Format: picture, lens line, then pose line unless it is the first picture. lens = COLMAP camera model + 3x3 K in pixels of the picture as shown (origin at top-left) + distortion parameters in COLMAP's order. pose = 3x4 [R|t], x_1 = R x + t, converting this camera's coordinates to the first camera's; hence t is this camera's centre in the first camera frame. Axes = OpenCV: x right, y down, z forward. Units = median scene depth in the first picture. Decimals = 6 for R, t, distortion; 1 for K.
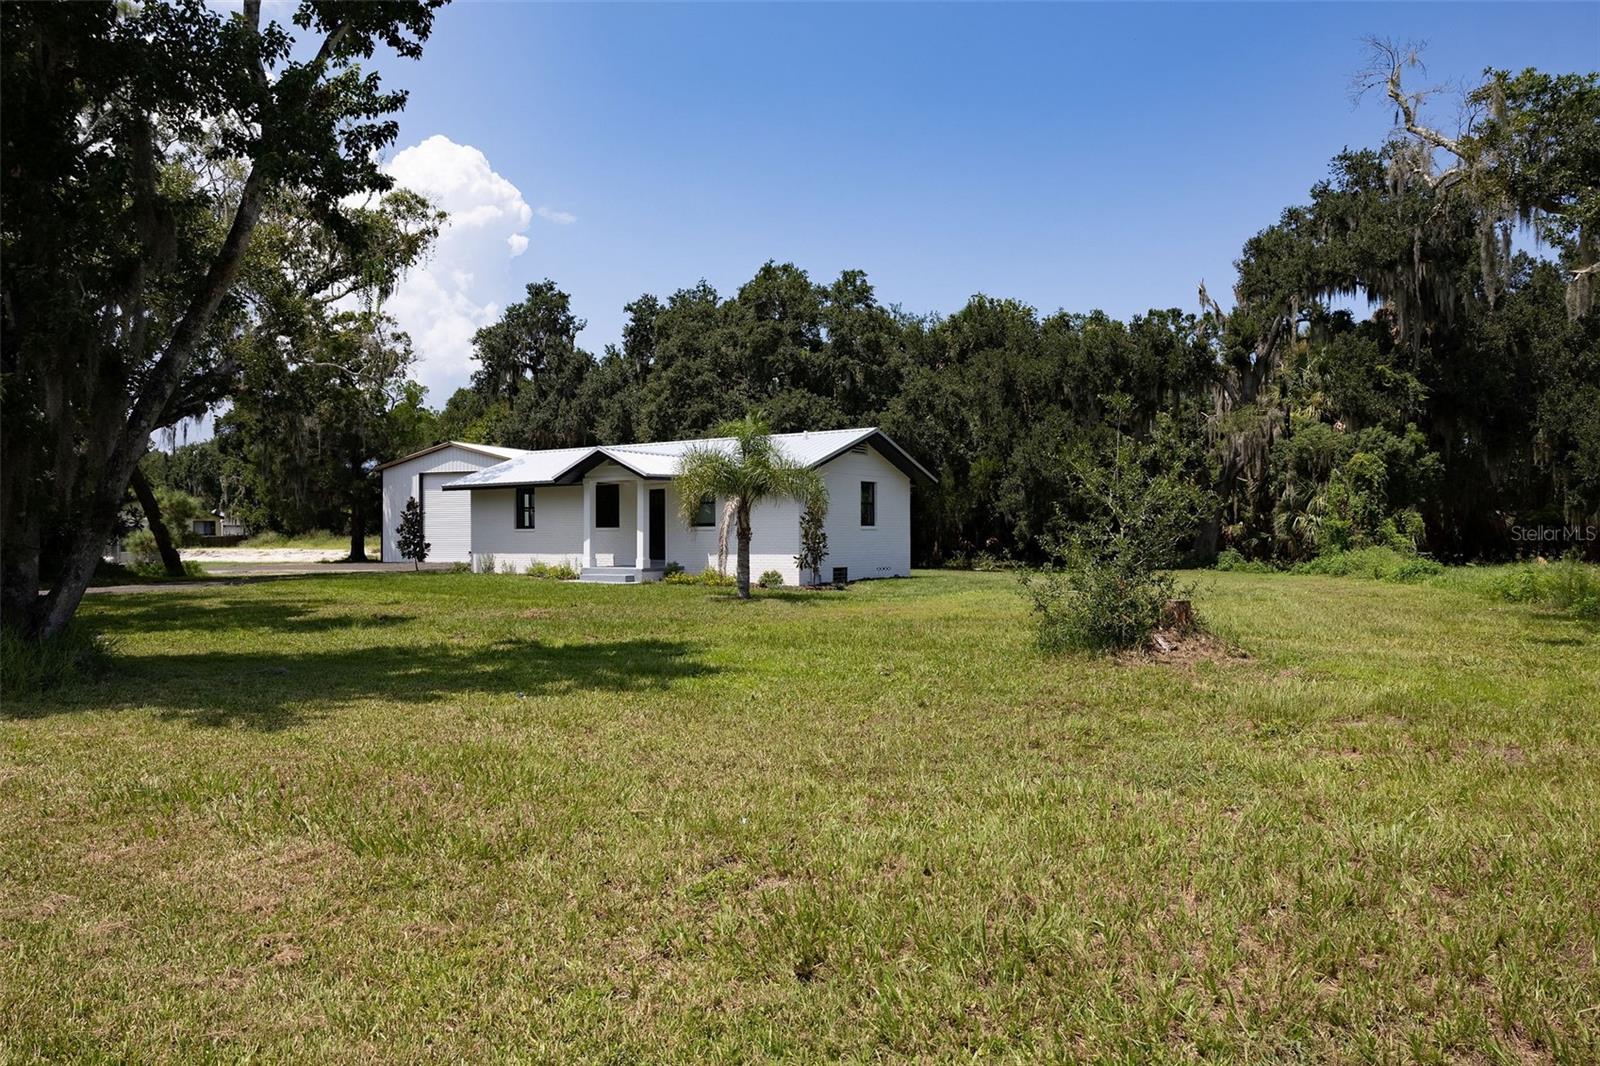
lens RADIAL K [[1069.8, 0, 808.3], [0, 1069.8, 531.7], [0, 0, 1]] dist [0.004985, -0.002825]
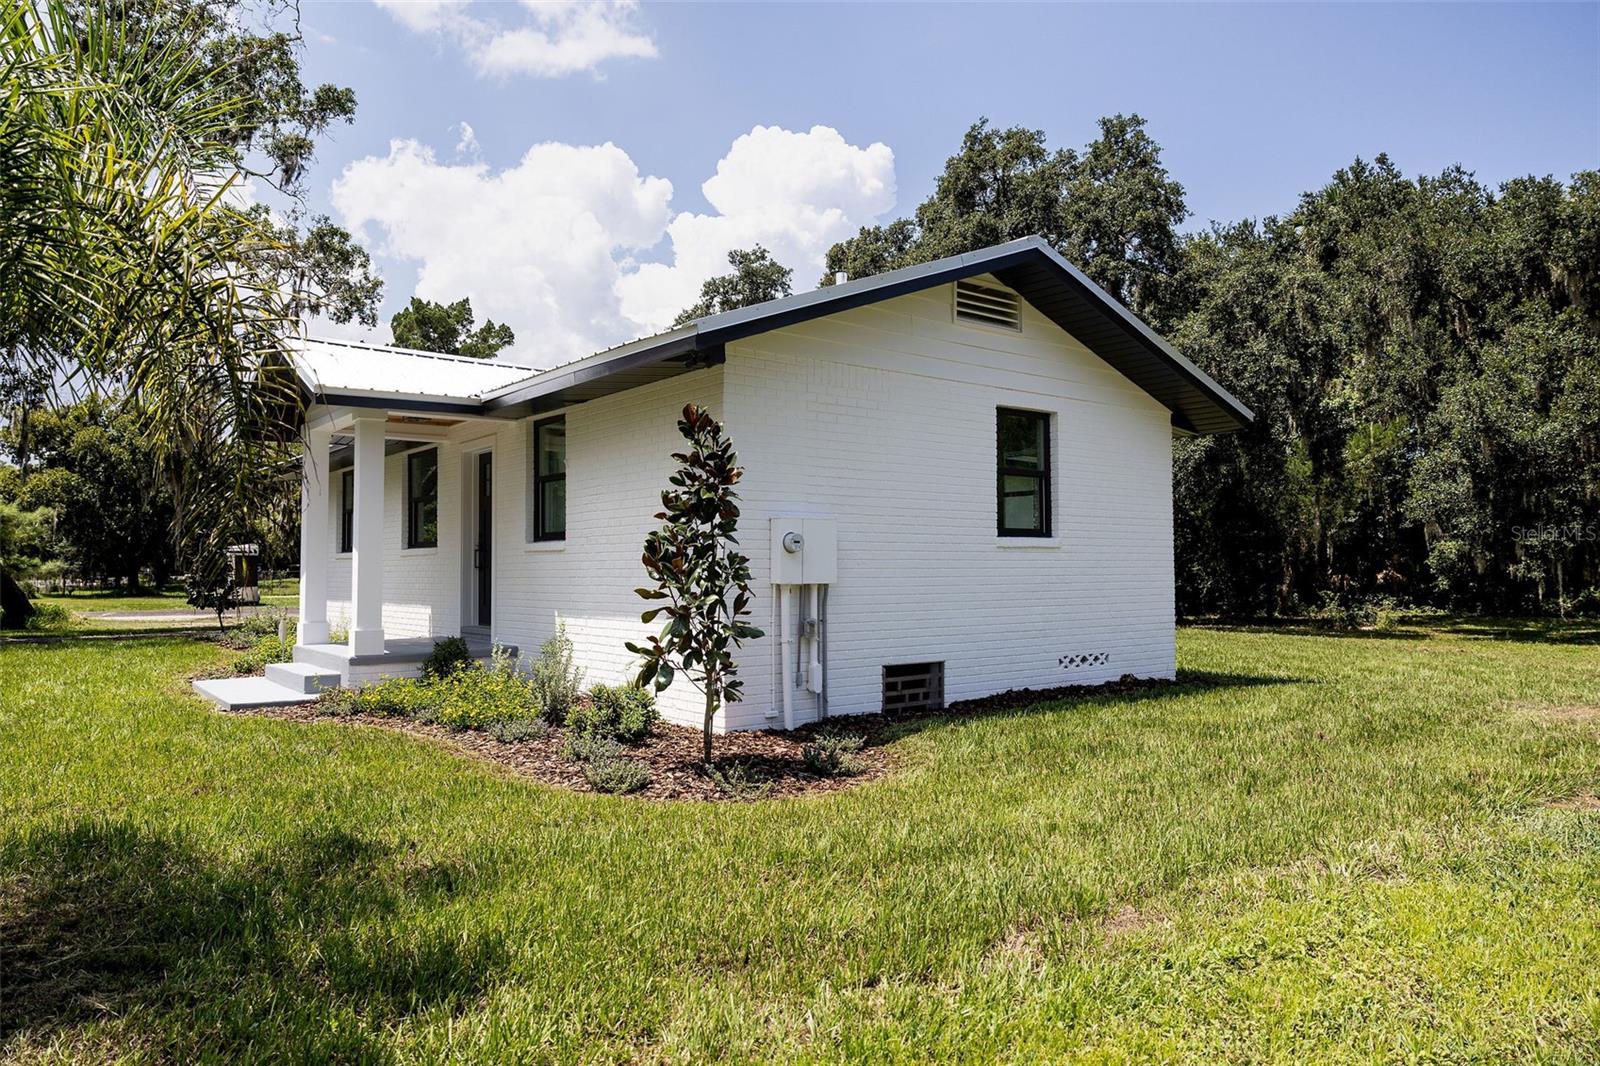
lens RADIAL K [[1069.8, 0, 807.2], [0, 1069.8, 520.9], [0, 0, 1]] dist [0.004985, -0.002825]
pose [[0.950388, -0.012333, -0.310822, 0.062816], [0.000345, 0.999255, -0.038593, 0.001542], [0.311067, 0.036571, 0.949684, 0.419171]]
